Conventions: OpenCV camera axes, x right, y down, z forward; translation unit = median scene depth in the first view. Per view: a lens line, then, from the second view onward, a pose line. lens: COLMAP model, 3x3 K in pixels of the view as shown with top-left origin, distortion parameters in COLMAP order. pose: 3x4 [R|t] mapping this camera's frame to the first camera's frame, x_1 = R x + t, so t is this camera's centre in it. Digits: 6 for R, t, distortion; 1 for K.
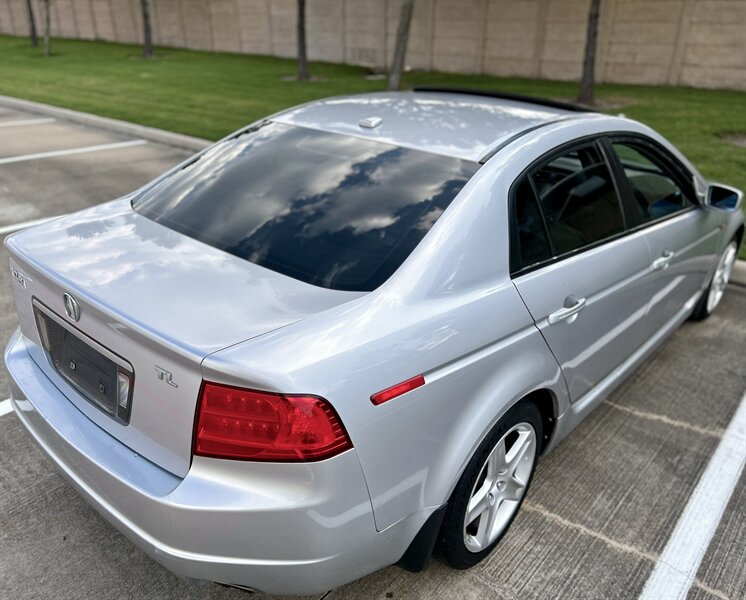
lens RADIAL K [[585.4, 0, 359.5], [0, 585.4, 307.5], [0, 0, 1]] dist [0.022807, -0.017945]
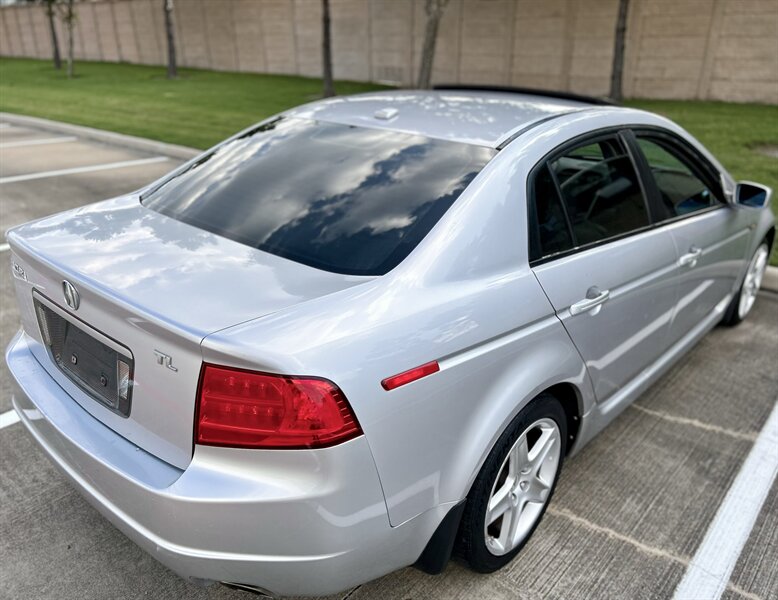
lens RADIAL K [[596.2, 0, 391.2], [0, 596.2, 318.4], [0, 0, 1]] dist [0.022026, -0.015992]
pose [[0.999954, -0.009369, 0.002119, 0.017192], [0.009415, 0.999685, -0.023260, 0.036481], [-0.001900, 0.023279, 0.999727, 0.012868]]
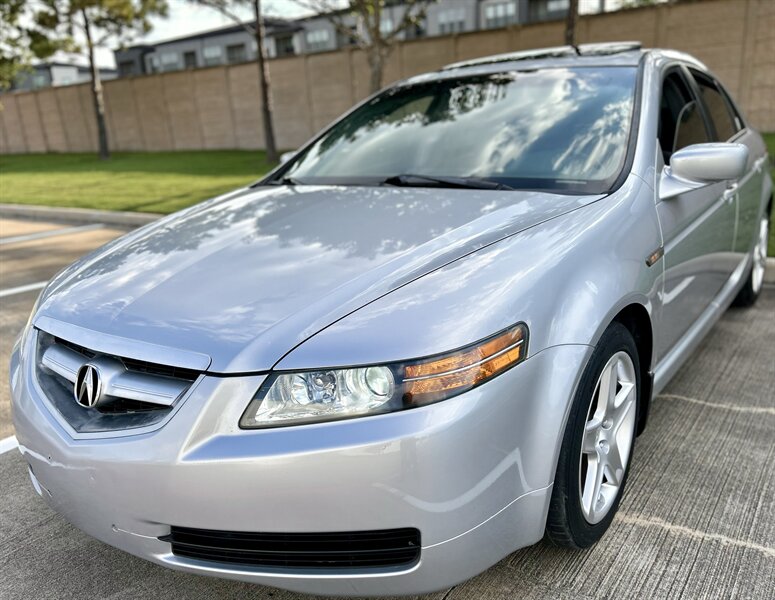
lens RADIAL K [[625.6, 0, 379.6], [0, 625.6, 331.1], [0, 0, 1]] dist [0.031623, -0.027558]
pose [[0.993847, -0.093613, 0.059203, -0.051223], [0.100854, 0.985798, -0.134282, 0.145841], [-0.045791, 0.139426, 0.989173, 0.167764]]
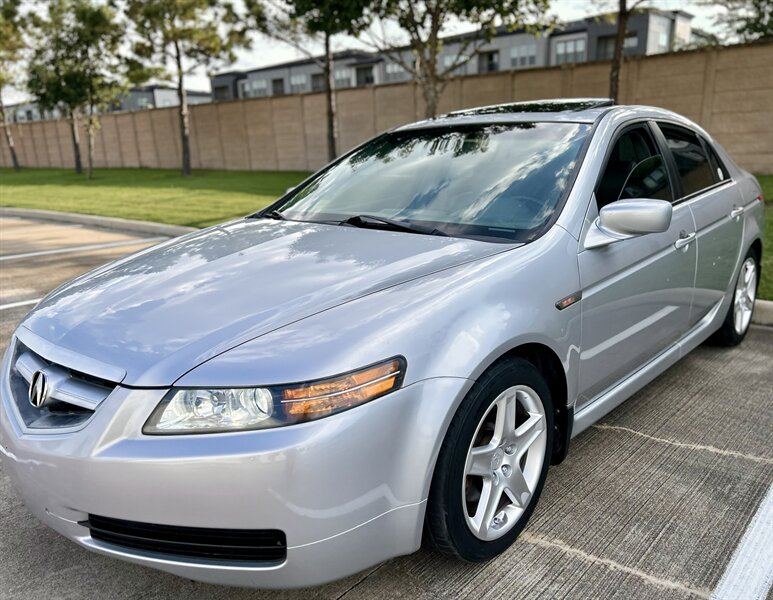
lens RADIAL K [[598.9, 0, 401.6], [0, 598.9, 326.6], [0, 0, 1]] dist [0.030373, -0.028288]
pose [[0.999217, -0.038633, -0.008501, 0.091832], [0.036628, 0.984768, -0.169969, 0.149623], [0.014938, 0.169524, 0.985413, 0.116350]]
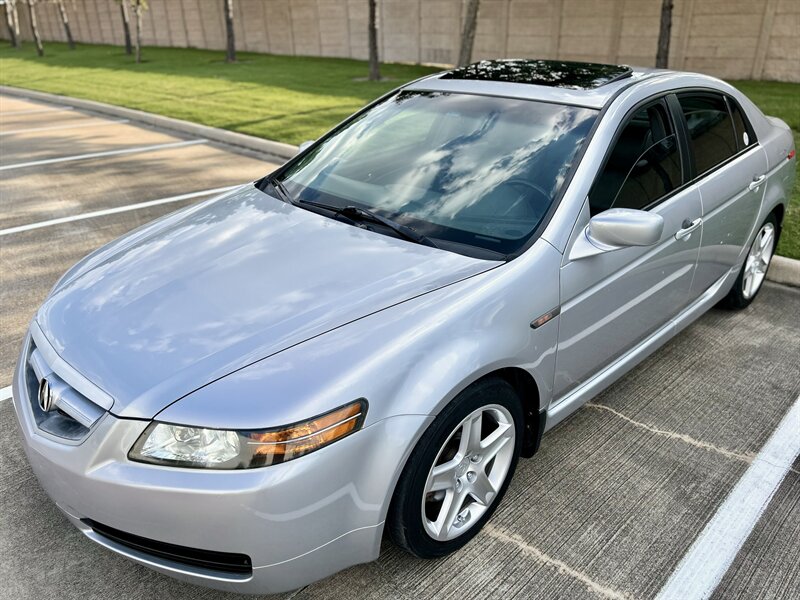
lens RADIAL K [[576.3, 0, 400.2], [0, 576.3, 296.5], [0, 0, 1]] dist [0.038947, -0.041487]
pose [[0.996677, 0.013968, -0.080246, 0.162037], [-0.015443, 0.999723, -0.017781, 0.000047], [0.079975, 0.018961, 0.996616, 0.100186]]
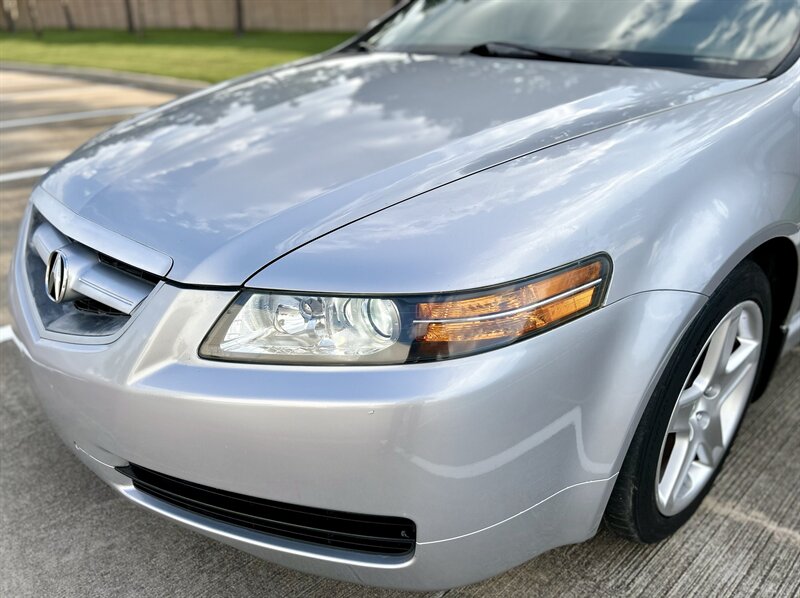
lens RADIAL K [[601.6, 0, 392.8], [0, 601.6, 308.3], [0, 0, 1]] dist [0.023621, -0.022164]
pose [[0.994147, 0.013164, -0.107229, 0.009220], [-0.013573, 0.999903, -0.003085, 0.117558], [0.107178, 0.004522, 0.994230, 0.304421]]
